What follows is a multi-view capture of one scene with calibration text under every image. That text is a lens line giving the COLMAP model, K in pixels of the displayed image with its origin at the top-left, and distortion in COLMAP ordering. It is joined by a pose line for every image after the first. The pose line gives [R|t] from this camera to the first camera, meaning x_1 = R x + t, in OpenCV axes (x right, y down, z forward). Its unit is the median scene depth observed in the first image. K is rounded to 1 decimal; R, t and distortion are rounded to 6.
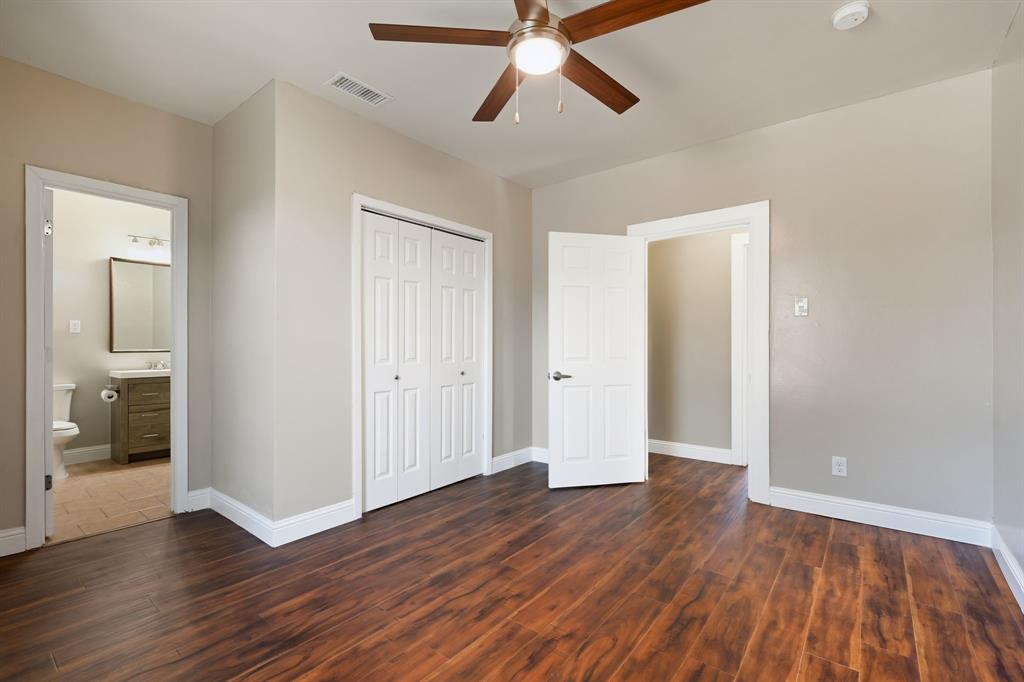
lens RADIAL K [[462.0, 0, 512.0], [0, 462.0, 341.0], [0, 0, 1]] dist [0.000436, 0.000109]
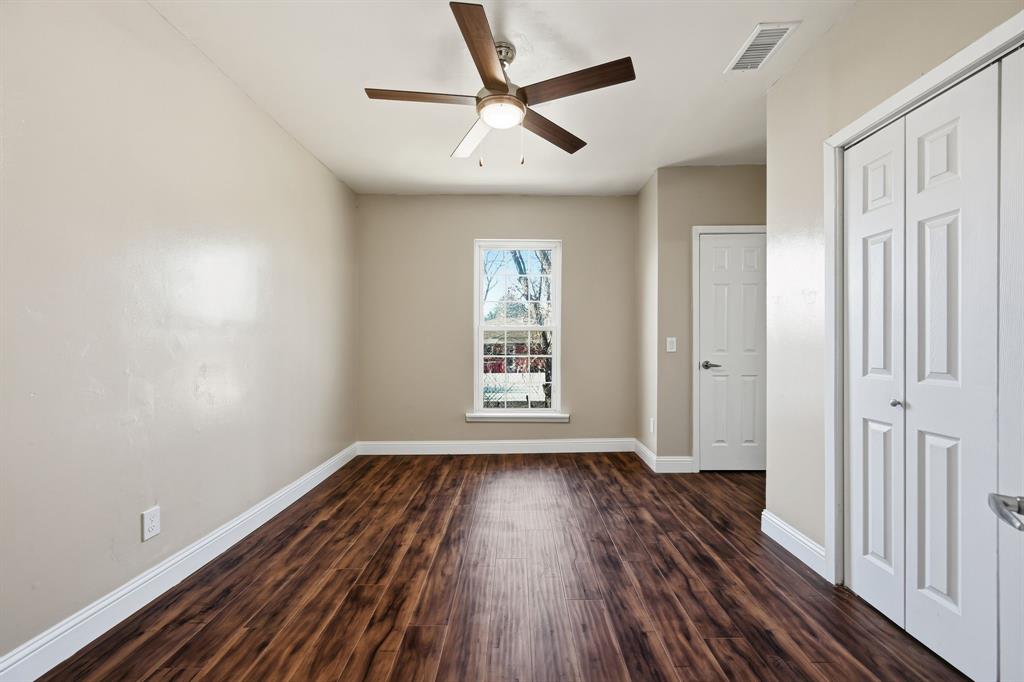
lens RADIAL K [[409.4, 0, 517.2], [0, 409.4, 344.5], [0, 0, 1]] dist [0.000218, 0.000246]
pose [[-0.786264, 0.004951, -0.617871, 0.678409], [0.007795, 0.999968, -0.001906, 0.010236], [0.617842, -0.006315, -0.786277, 1.806224]]
